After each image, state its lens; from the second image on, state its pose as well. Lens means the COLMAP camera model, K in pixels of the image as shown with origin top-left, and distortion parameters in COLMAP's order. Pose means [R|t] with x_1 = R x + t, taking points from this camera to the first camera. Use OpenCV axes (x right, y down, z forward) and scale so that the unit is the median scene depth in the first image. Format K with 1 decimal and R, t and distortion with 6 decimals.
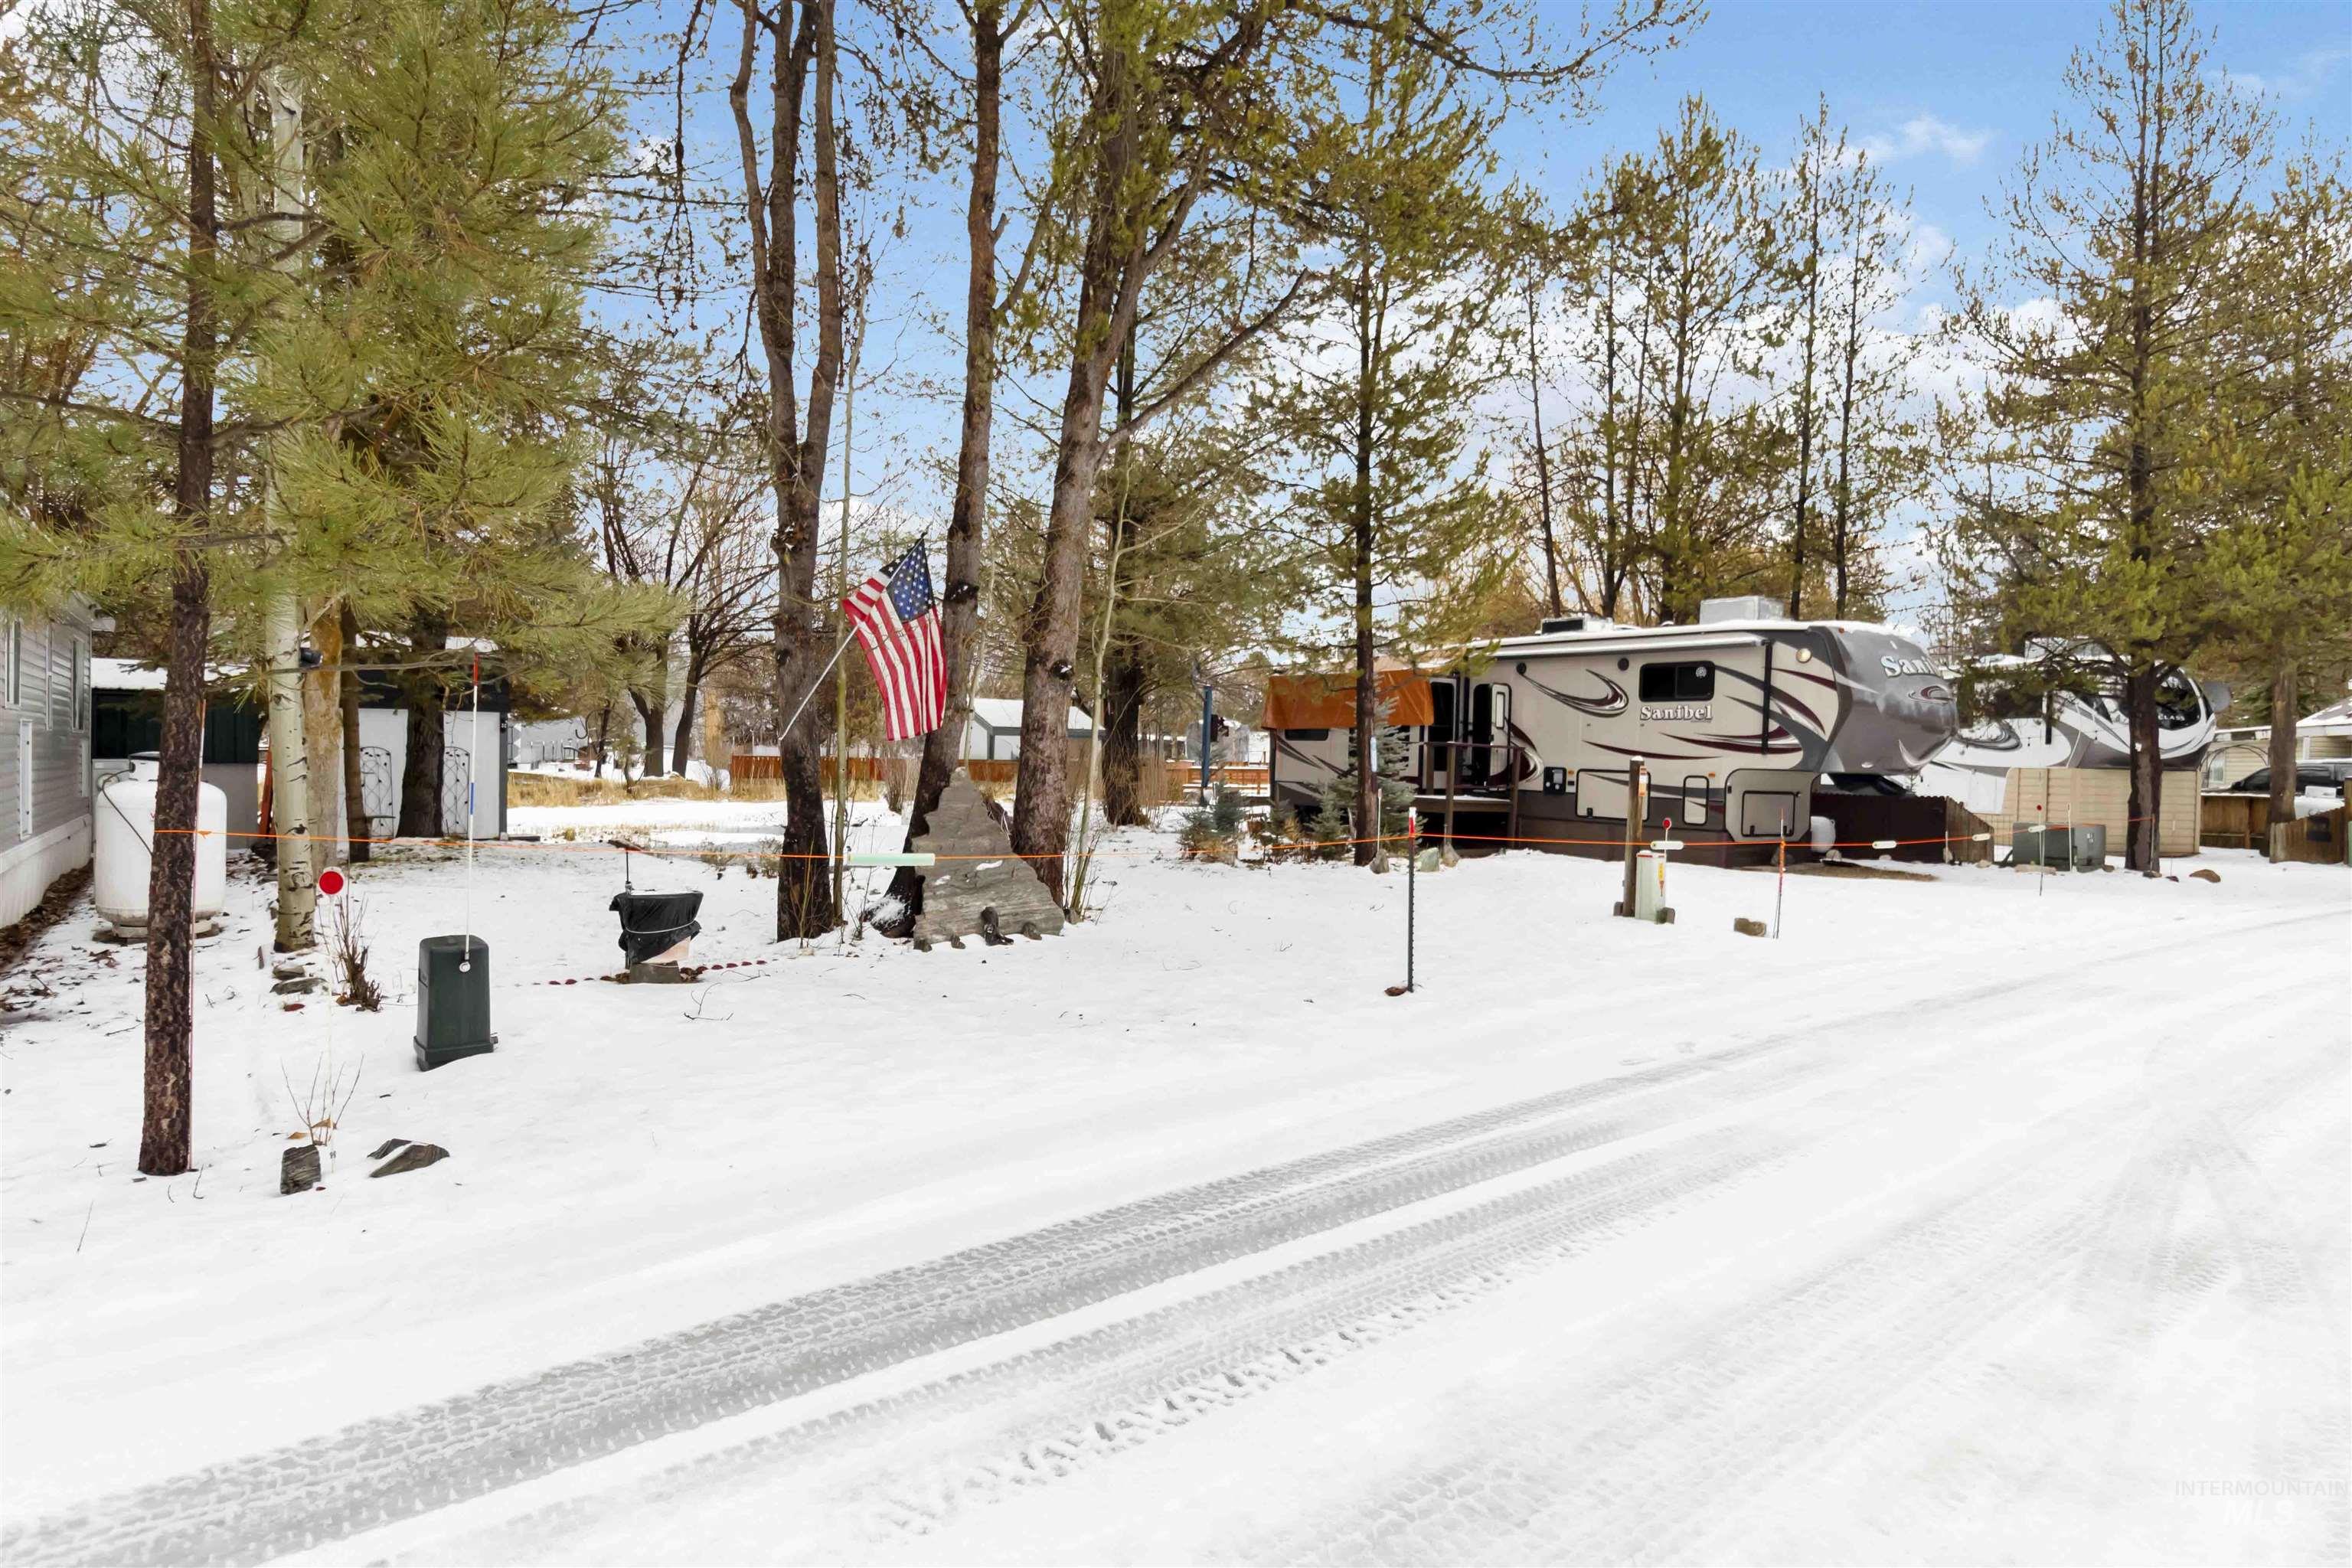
lens RADIAL K [[1280.7, 0, 1177.9], [0, 1280.7, 776.2], [0, 0, 1]] dist [-0.002189, -0.000138]
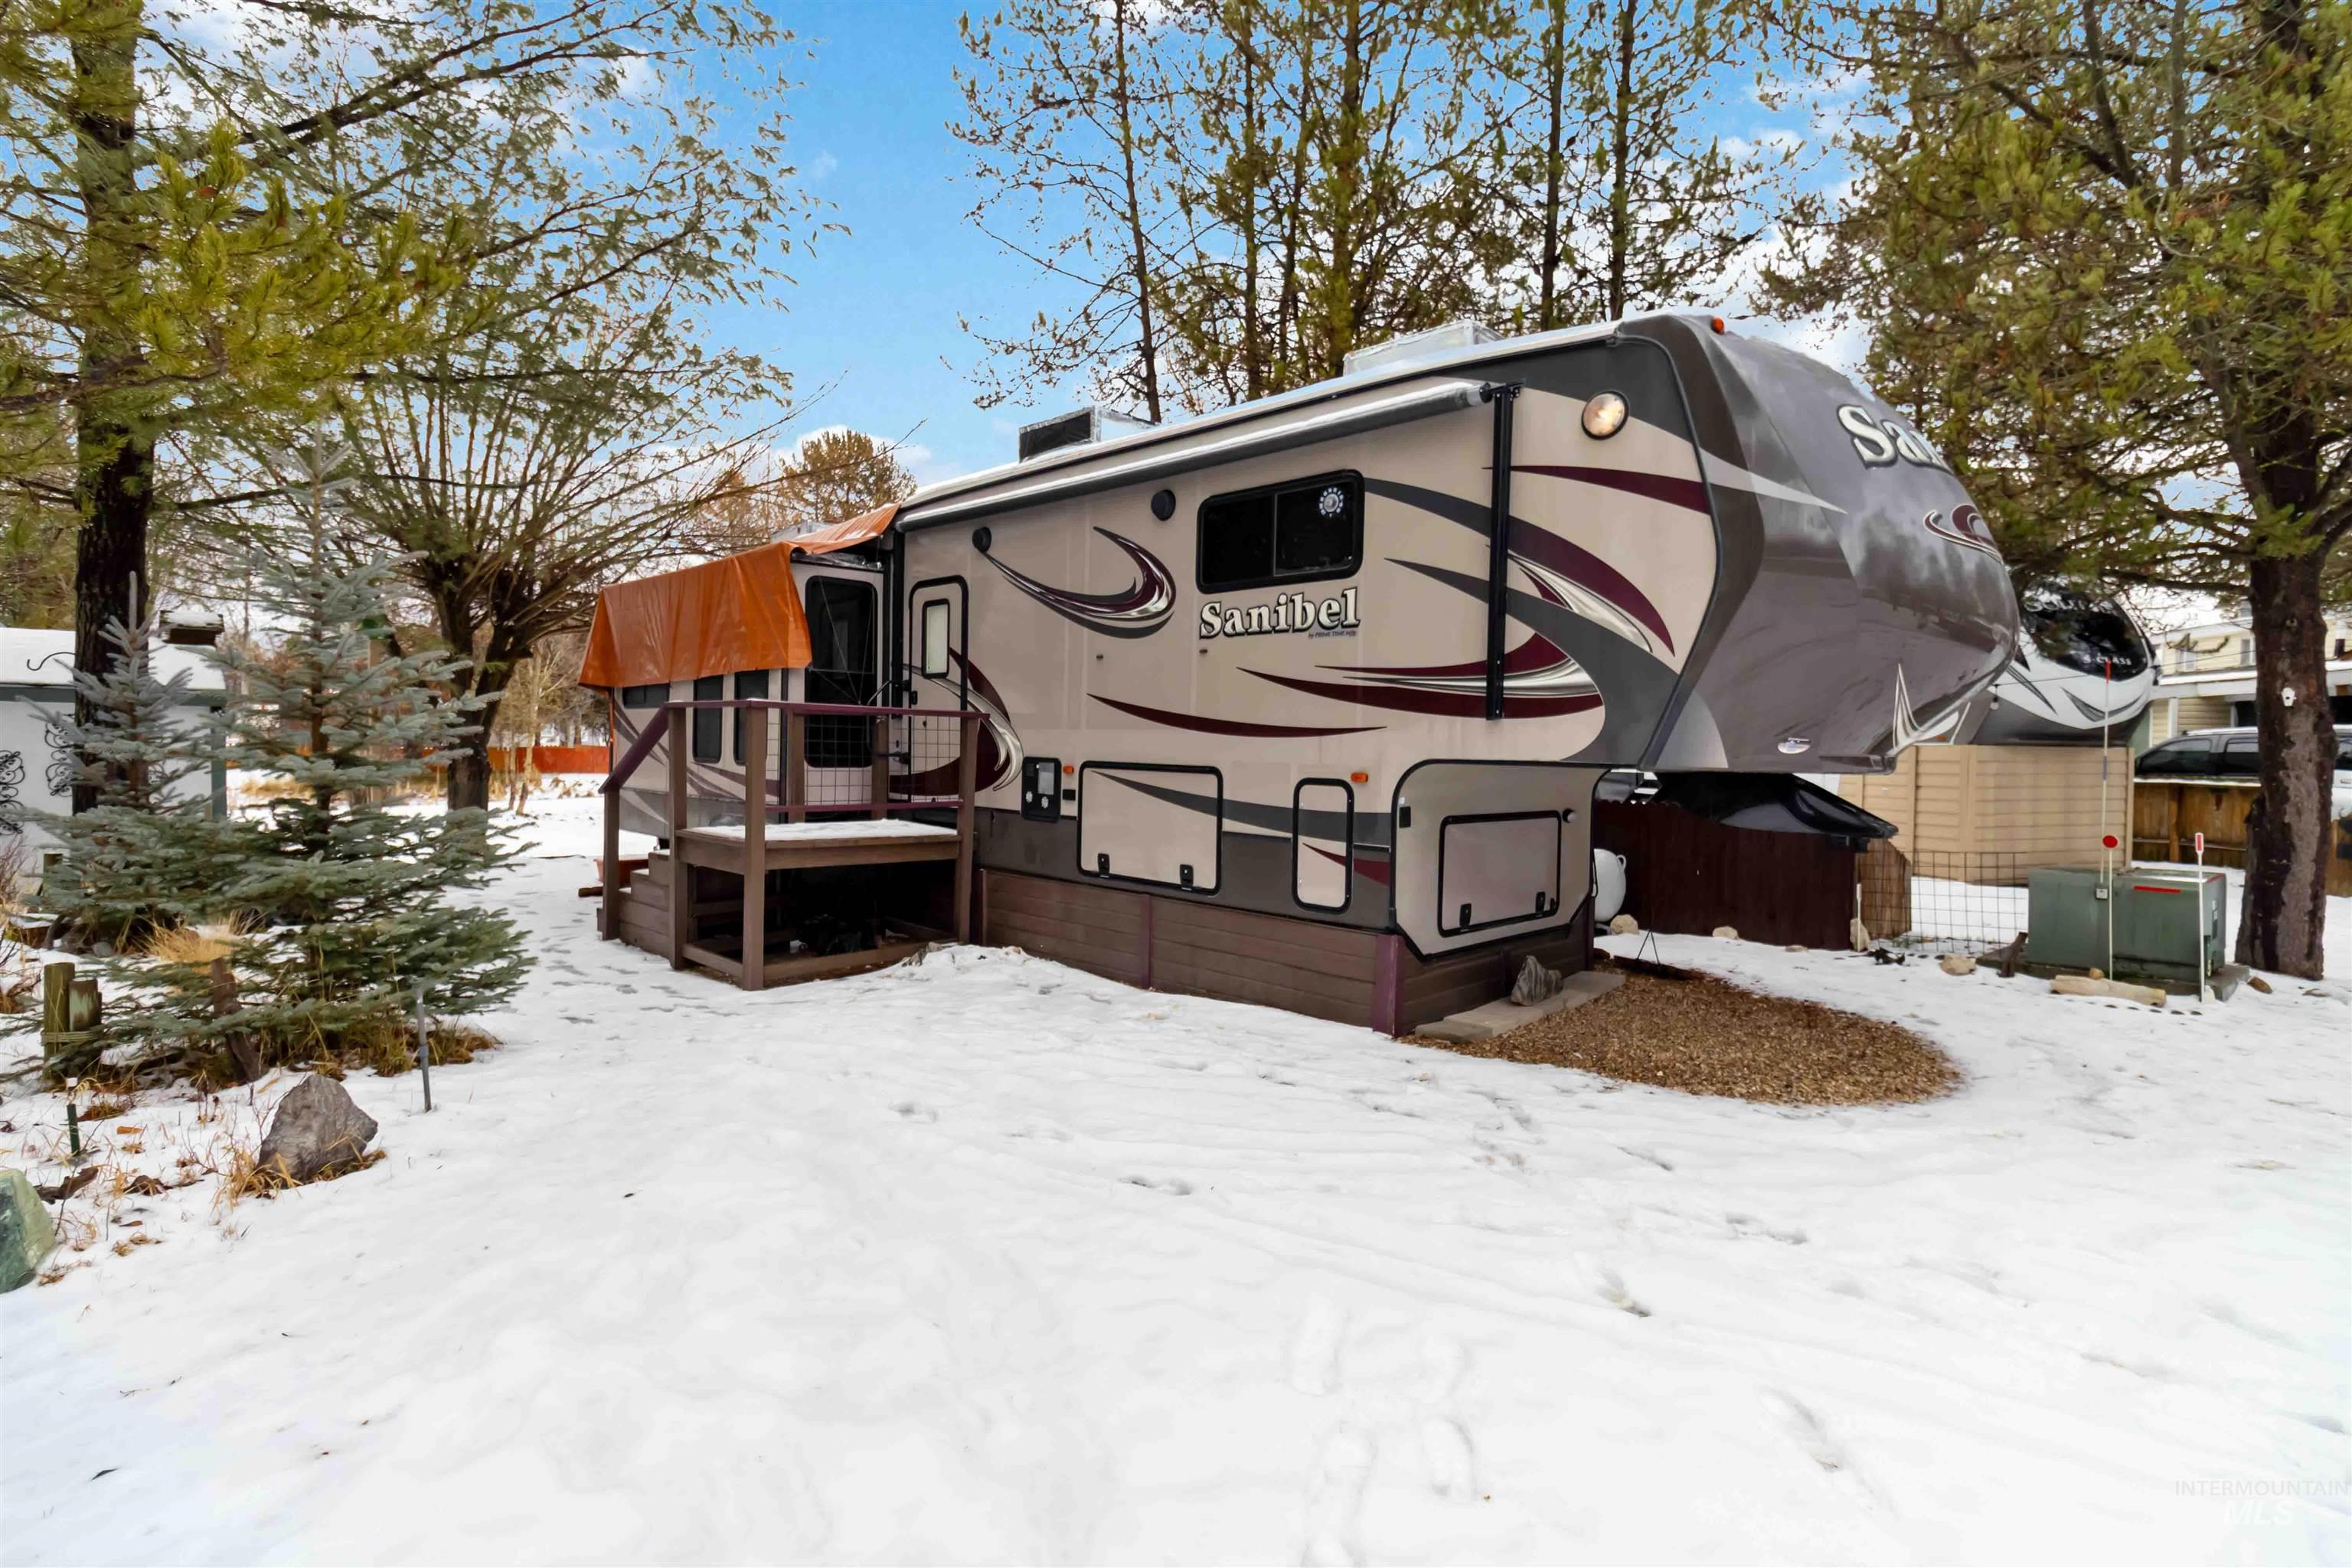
lens RADIAL K [[1086.2, 0, 1191.7], [0, 1086.2, 771.7], [0, 0, 1]] dist [0.001090, 0.000862]
pose [[0.986583, -0.015416, 0.162533, 0.315011], [0.013198, 0.999805, 0.014715, -0.007783], [-0.162728, -0.012373, 0.986593, 0.691223]]
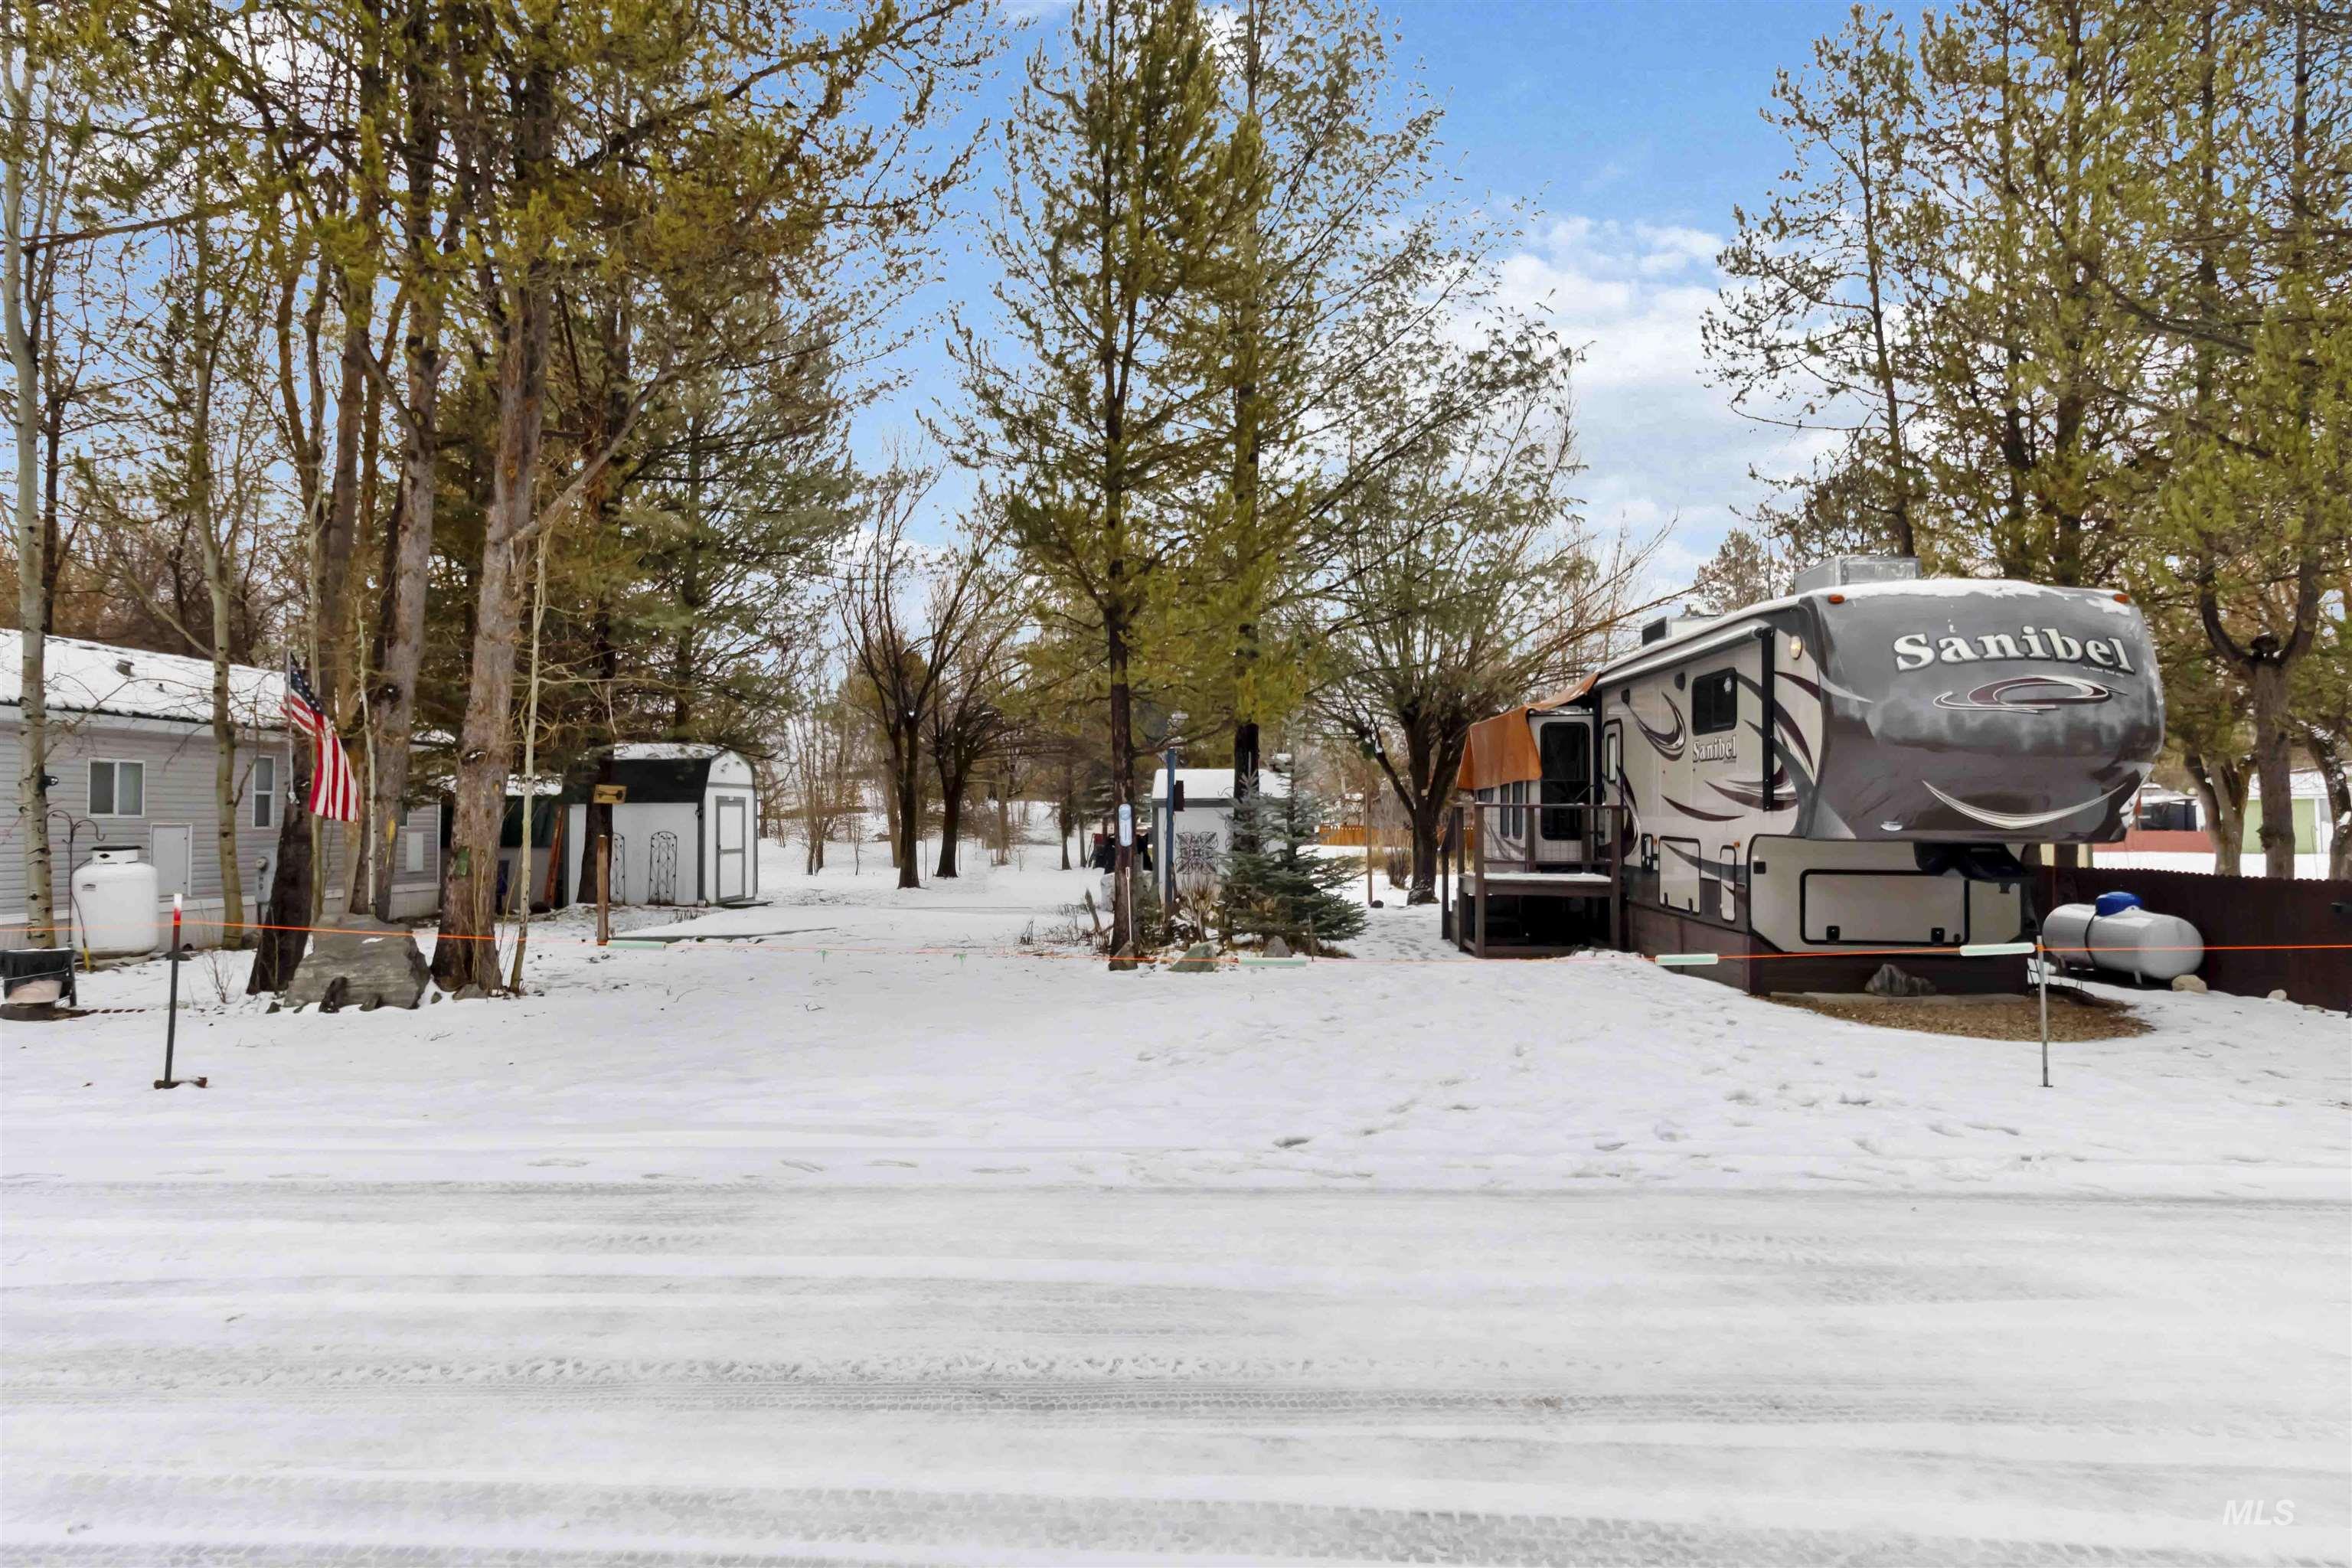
lens RADIAL K [[1317.0, 0, 1176.0], [0, 1317.0, 784.0], [0, 0, 1]] dist [0.004661, 0.000858]
pose [[0.769271, -0.038411, -0.637767, 0.615916], [0.009525, 0.998770, -0.048665, -0.001816], [0.638852, 0.031362, 0.768690, 0.310267]]
